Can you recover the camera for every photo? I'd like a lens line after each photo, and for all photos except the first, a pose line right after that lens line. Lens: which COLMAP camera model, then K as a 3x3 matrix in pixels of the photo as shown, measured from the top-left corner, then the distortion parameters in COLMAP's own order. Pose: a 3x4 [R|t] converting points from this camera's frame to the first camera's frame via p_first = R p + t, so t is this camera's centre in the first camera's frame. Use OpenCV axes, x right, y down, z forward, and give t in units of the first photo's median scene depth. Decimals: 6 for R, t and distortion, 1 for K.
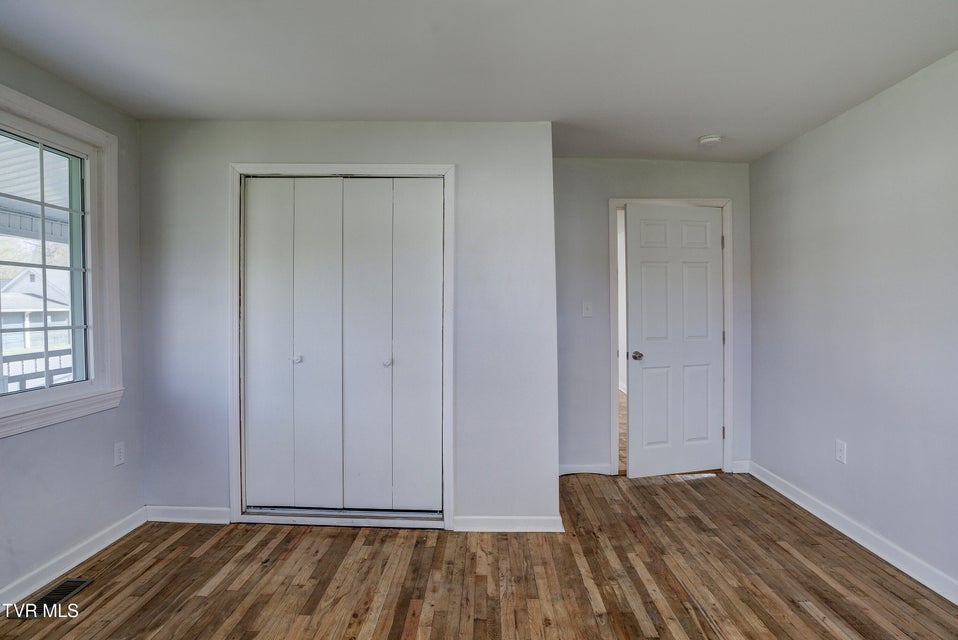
lens RADIAL K [[508.1, 0, 476.1], [0, 508.1, 316.9], [0, 0, 1]] dist [-0.022144, 0.010574]
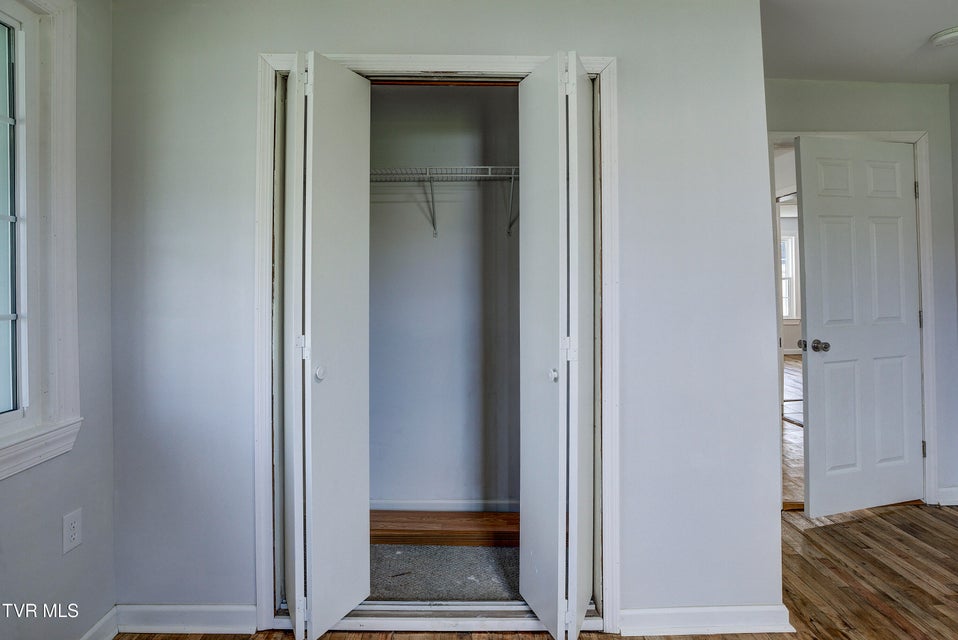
lens RADIAL K [[508.1, 0, 464.0], [0, 508.1, 279.4], [0, 0, 1]] dist [-0.022144, 0.010574]
pose [[0.999370, -0.006944, 0.034797, -0.249833], [0.007851, 0.999631, -0.025988, -0.003593], [-0.034603, 0.026245, 0.999056, 0.361261]]
